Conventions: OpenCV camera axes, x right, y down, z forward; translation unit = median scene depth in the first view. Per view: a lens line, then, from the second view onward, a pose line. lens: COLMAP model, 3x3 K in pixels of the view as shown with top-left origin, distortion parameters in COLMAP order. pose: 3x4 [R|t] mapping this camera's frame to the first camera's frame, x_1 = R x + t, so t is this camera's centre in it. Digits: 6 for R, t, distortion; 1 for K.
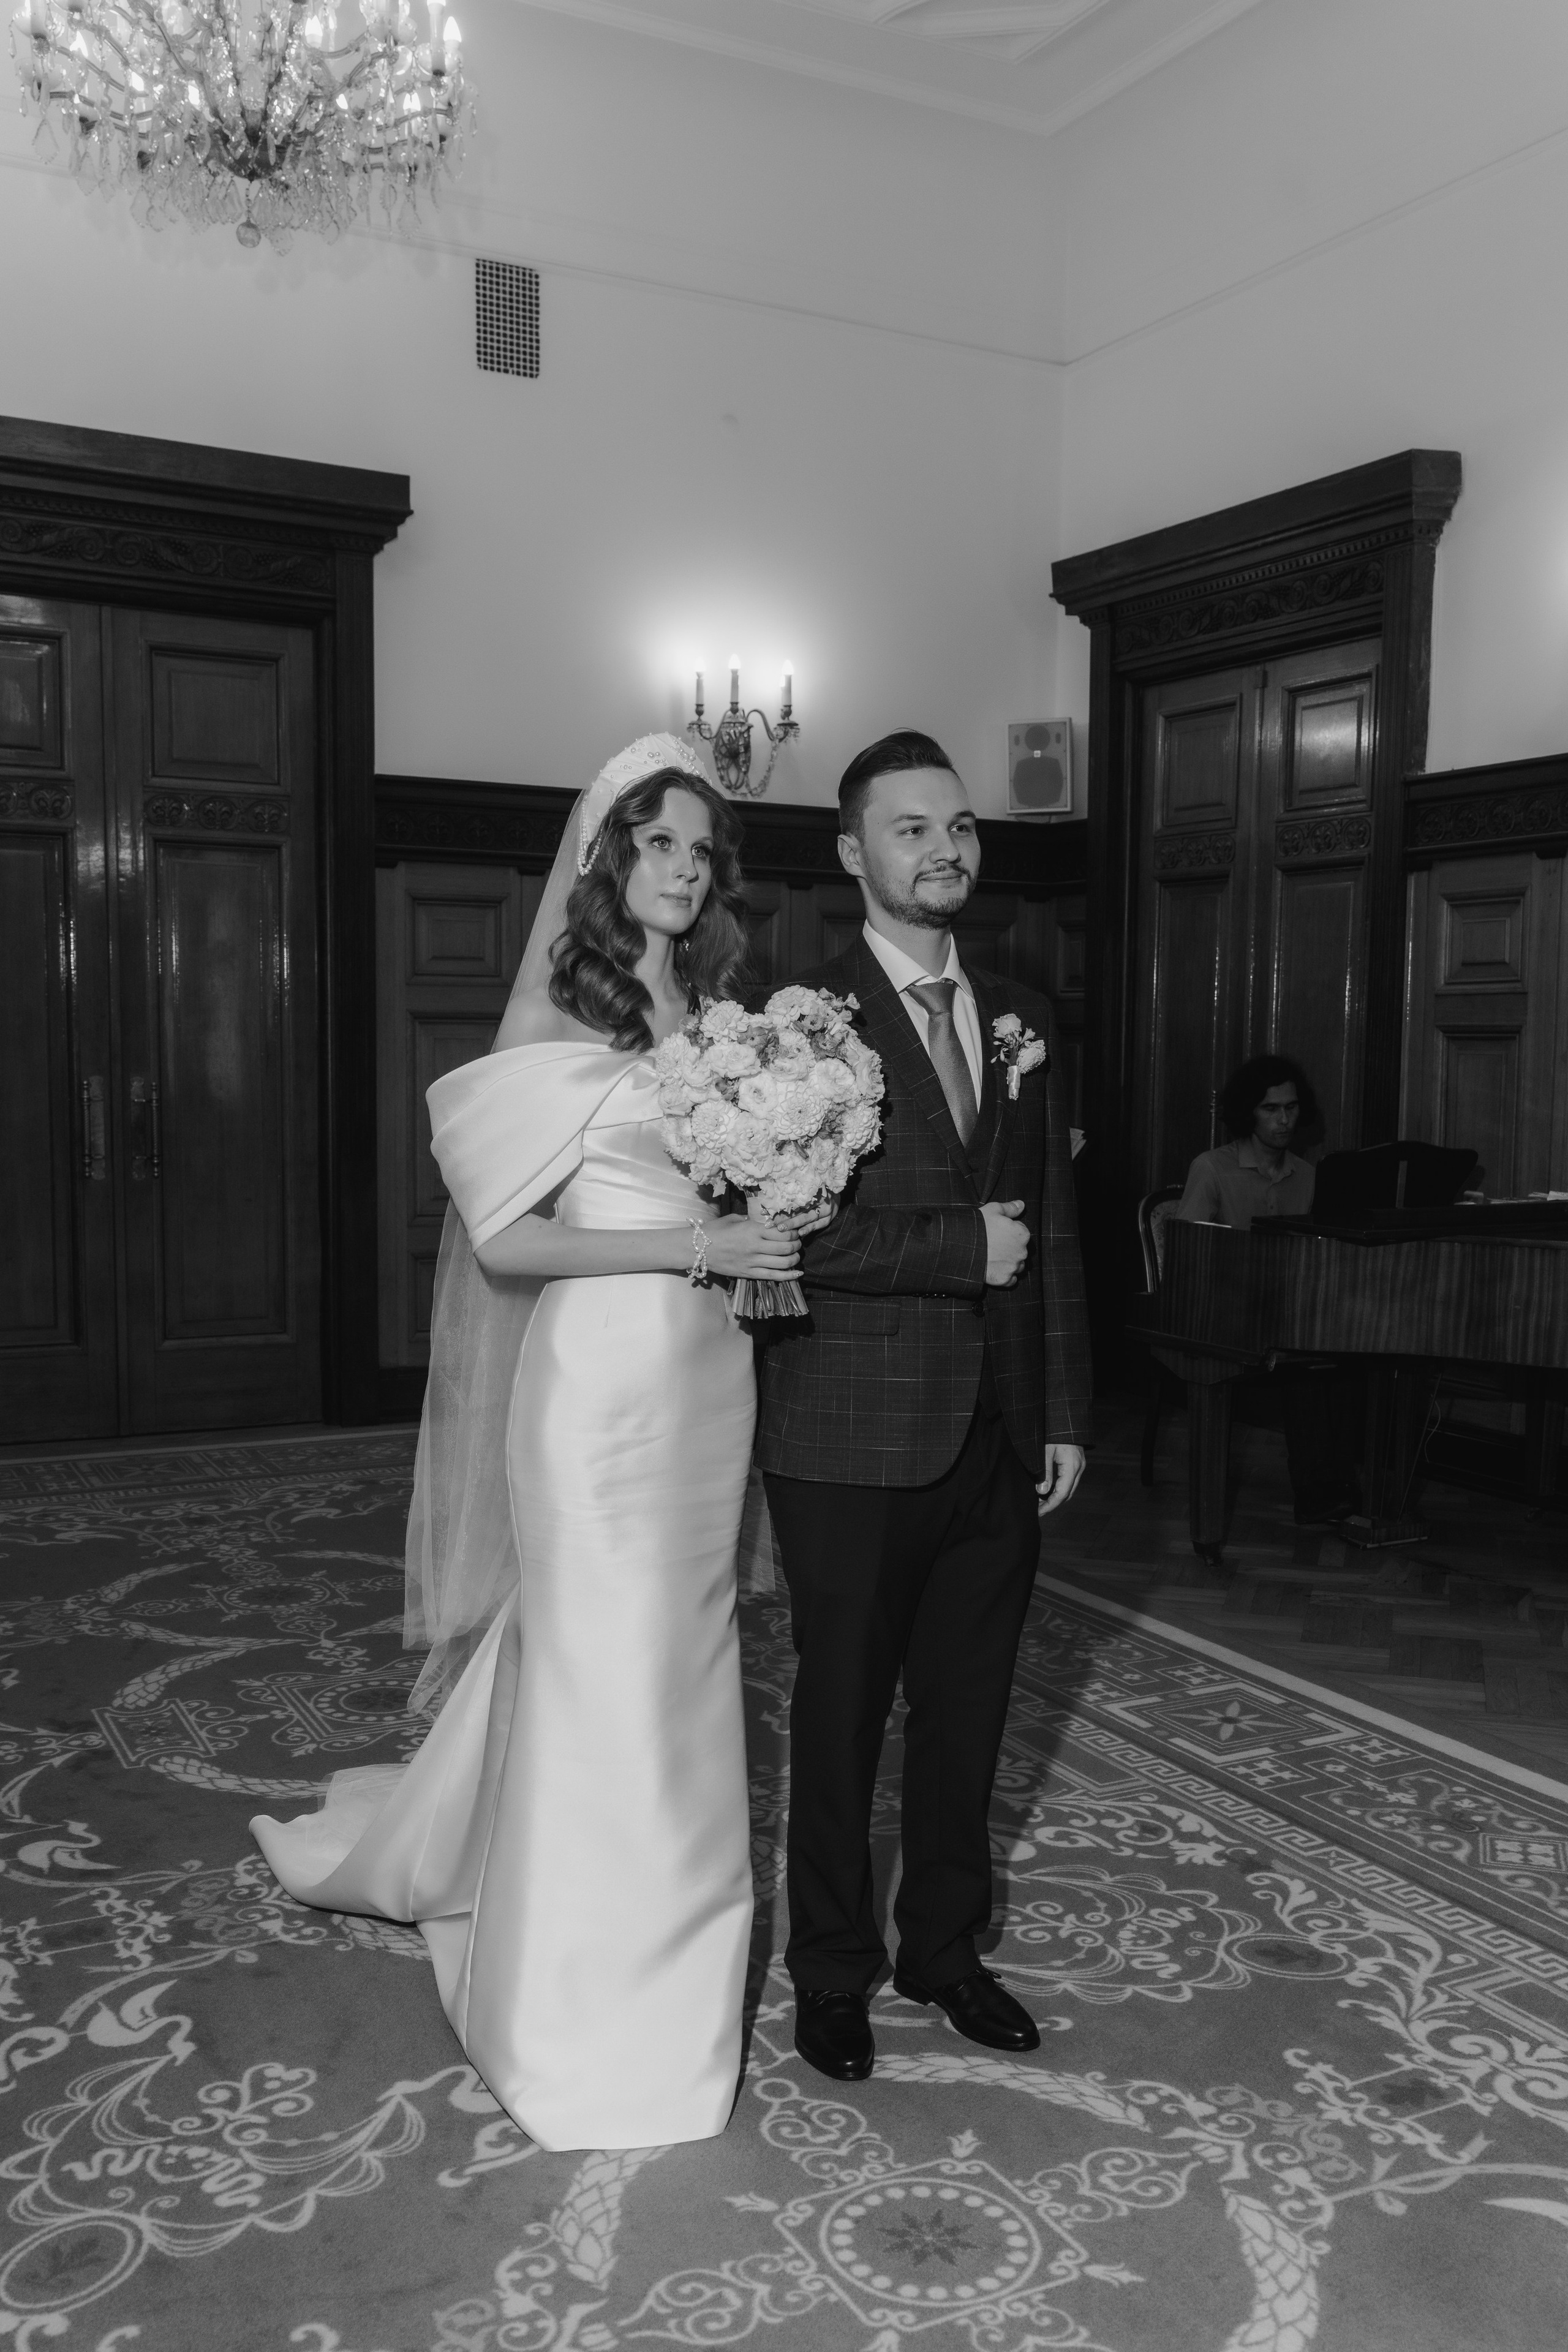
lens RADIAL K [[2058.0, 0, 825.7], [0, 2058.0, 1251.1], [0, 0, 1]] dist [0.007887, -0.005346]
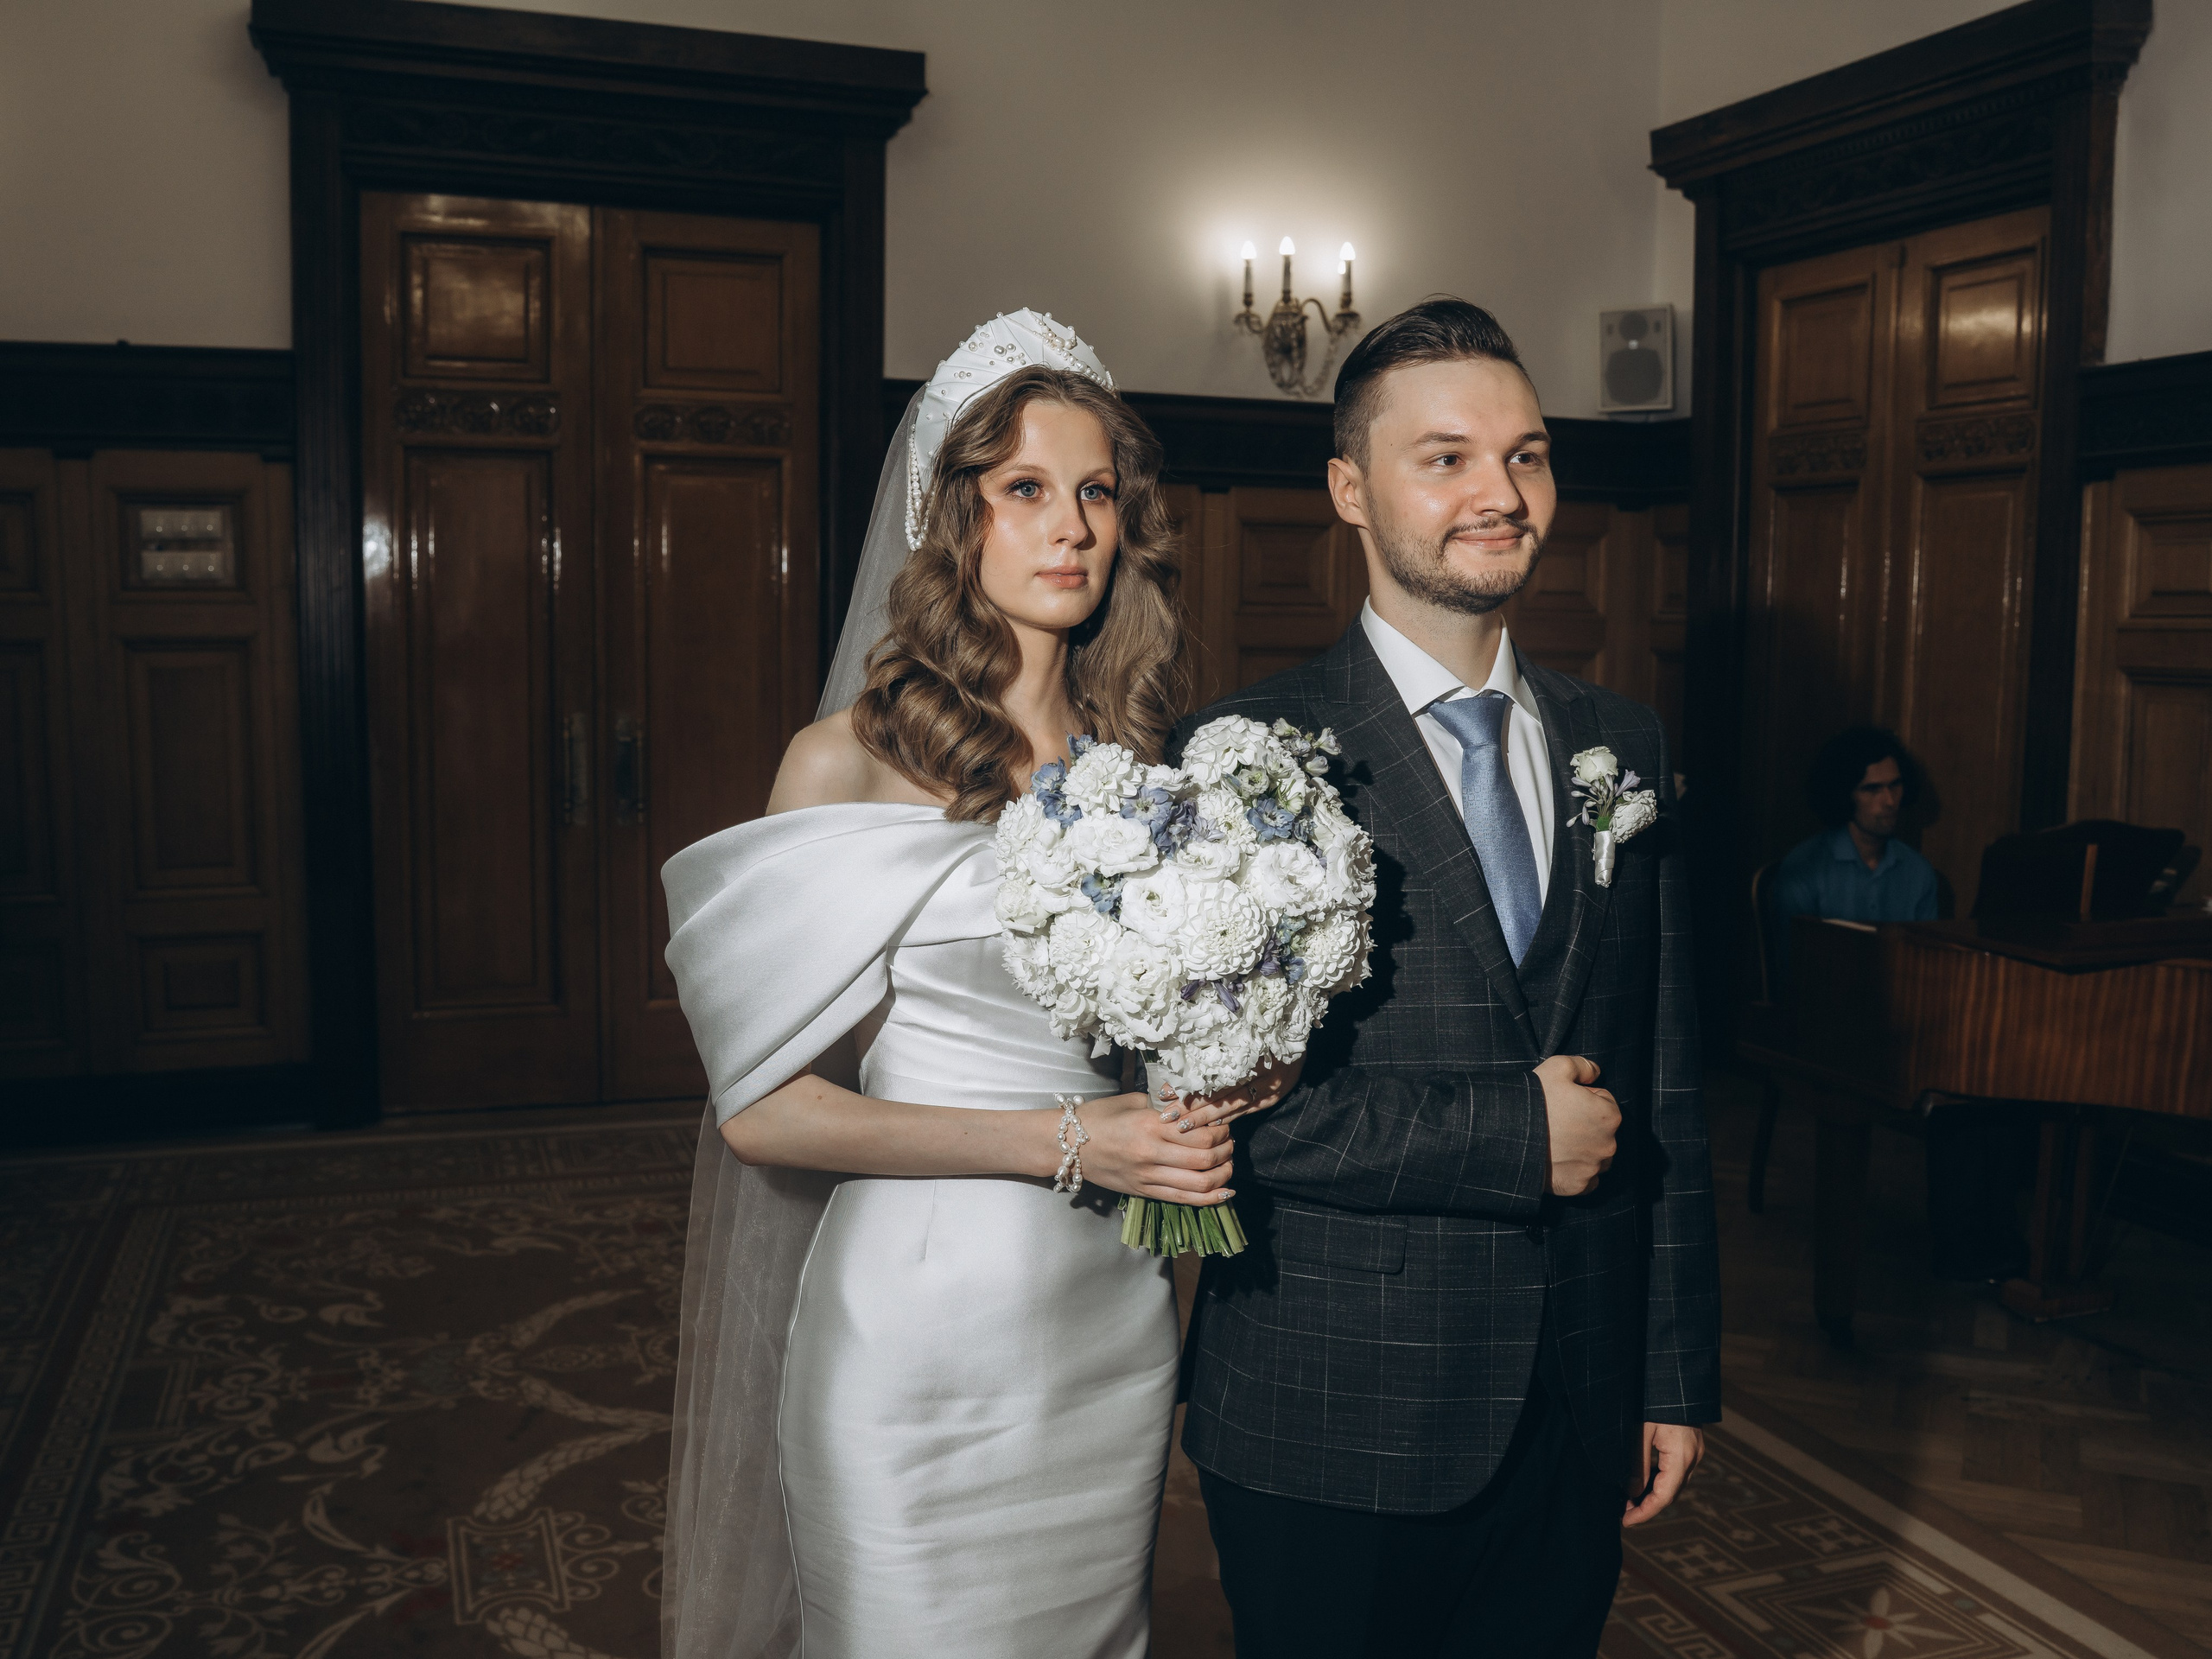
lens RADIAL K [[2012.9, 0, 1141.9], [0, 2012.9, 835.5], [0, 0, 1]] dist [-0.084500, 0.021516]
pose [[0.990872, 0.013495, -0.134132, 0.019129], [-0.013723, 0.999906, -0.000775, -0.046111], [0.134109, 0.002609, 0.990963, 0.209863]]
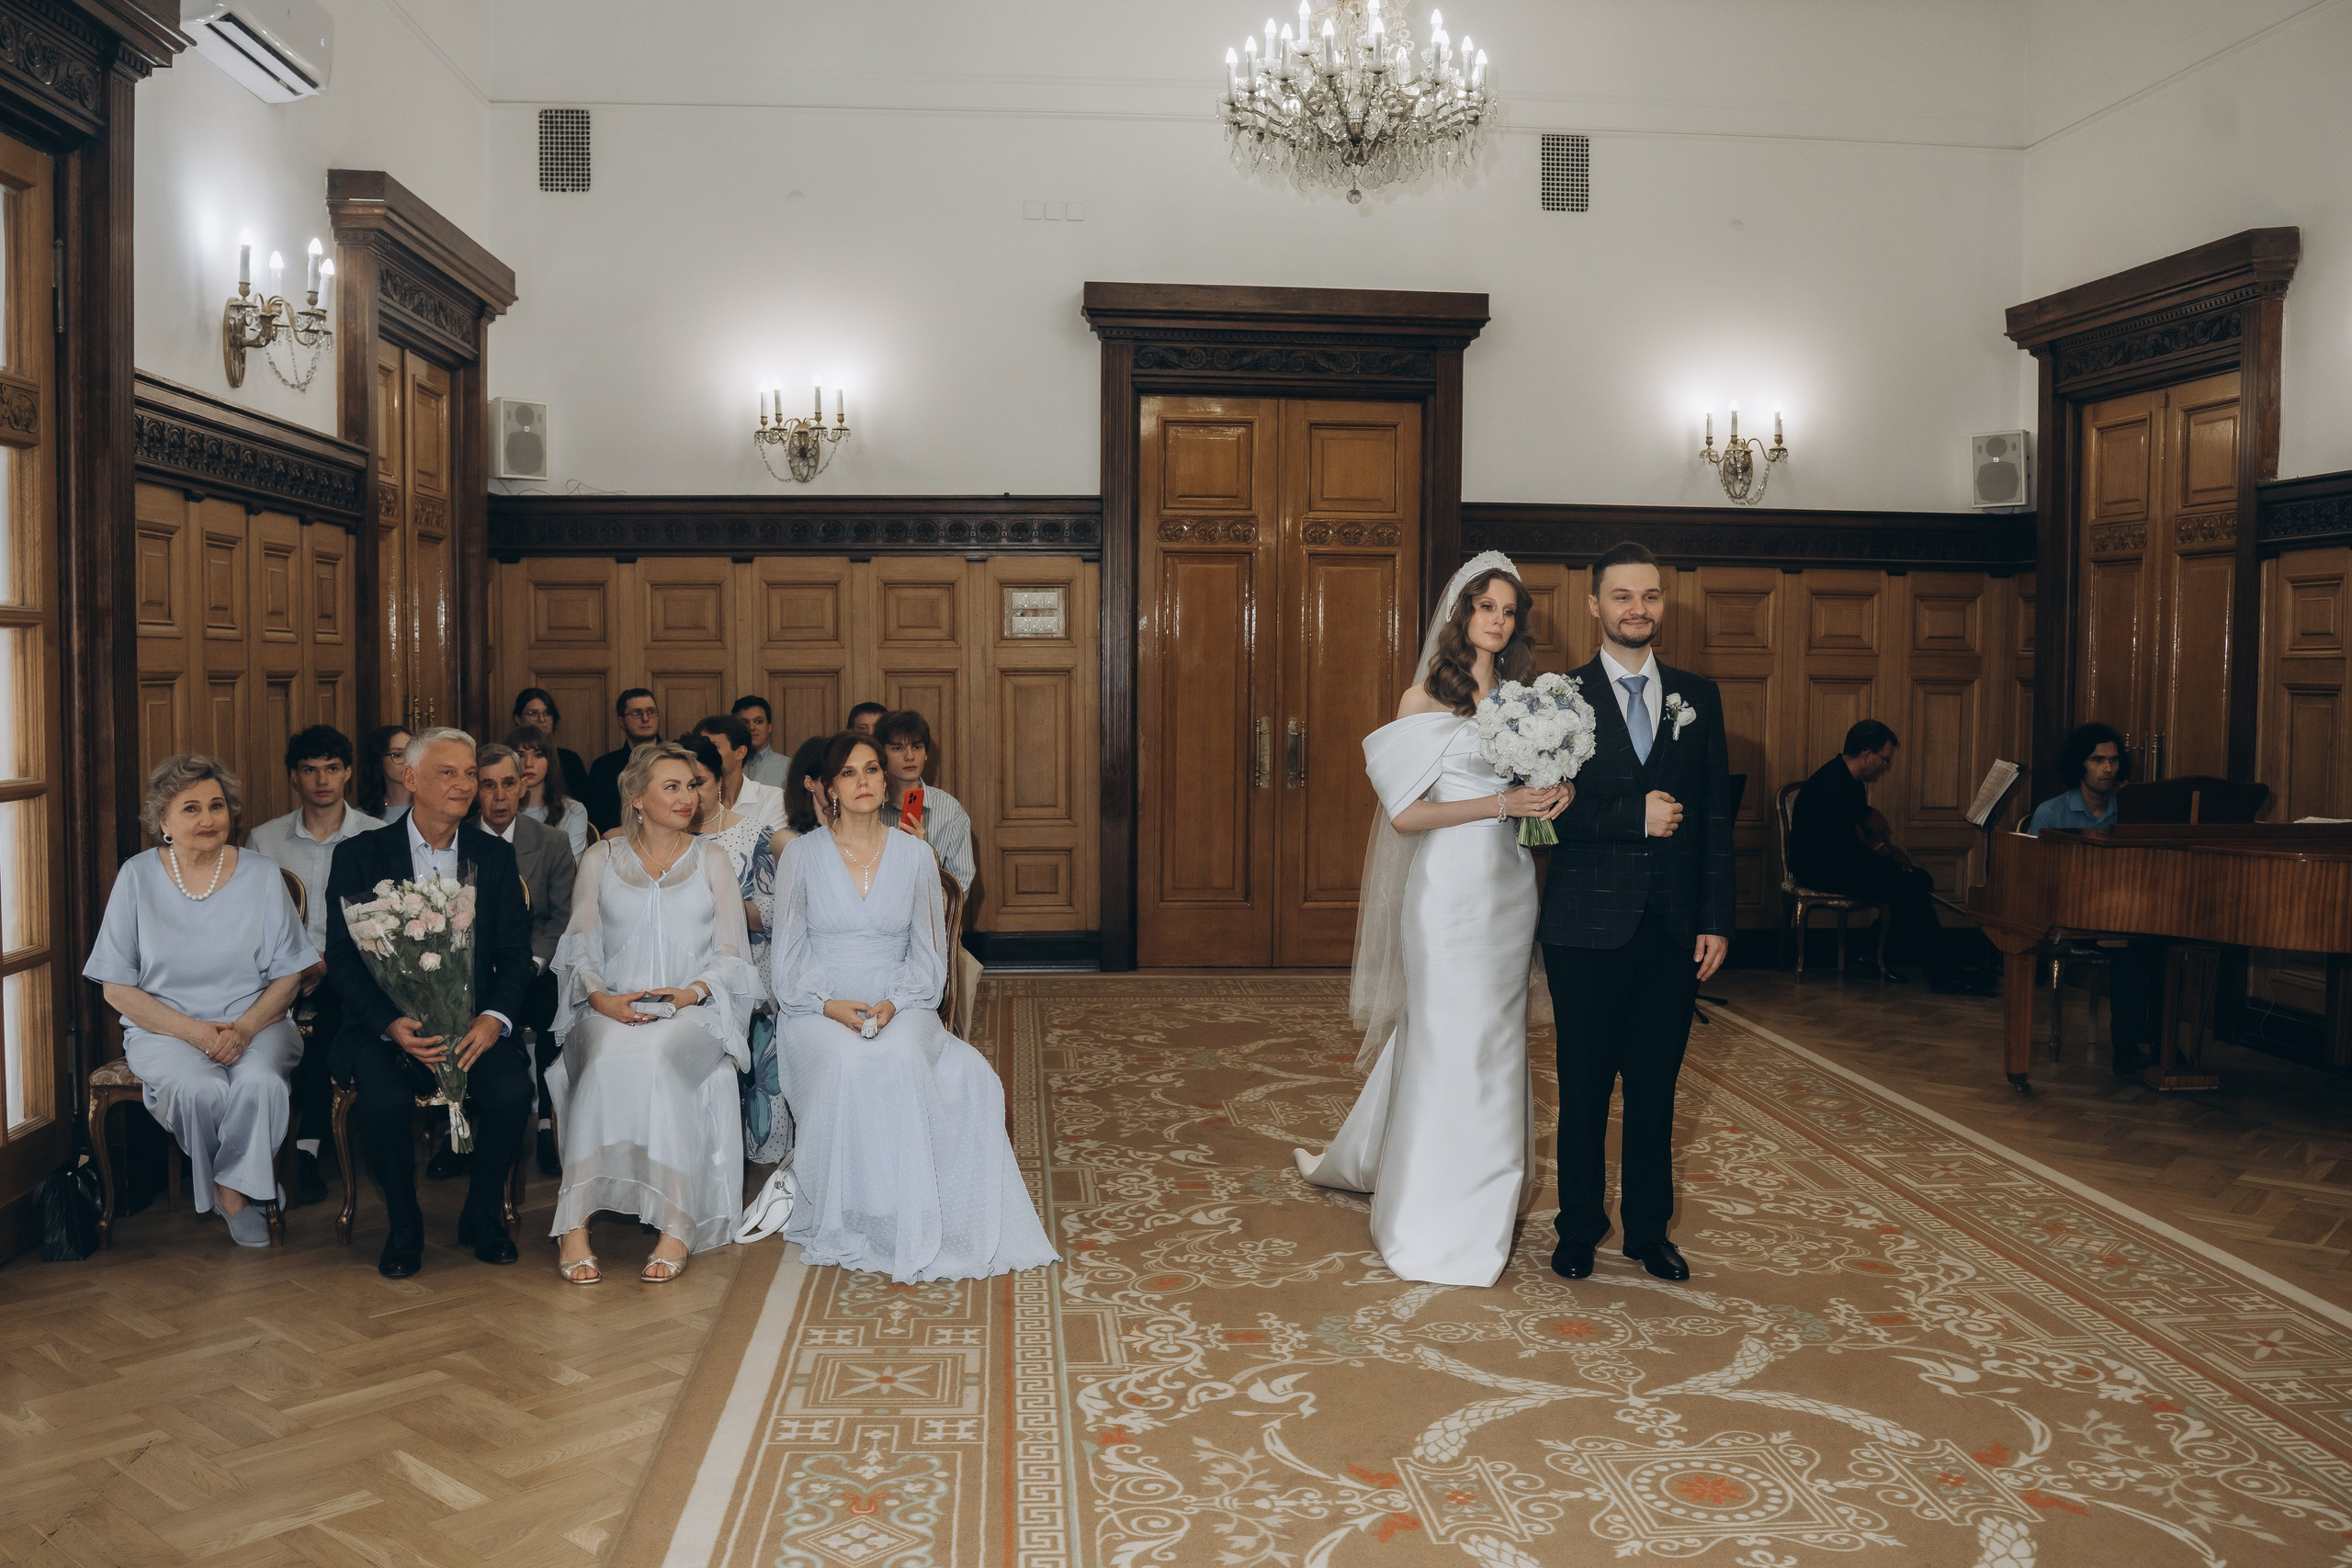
lens RADIAL K [[1958.0, 0, 1176.0], [0, 1958.0, 784.0], [0, 0, 1]] dist [-0.099098, 0.067492]
pose [[0.914350, 0.019232, -0.404468, 0.203039], [-0.038141, 0.998521, -0.038744, 0.025083], [0.403124, 0.050852, 0.913731, -0.391792]]
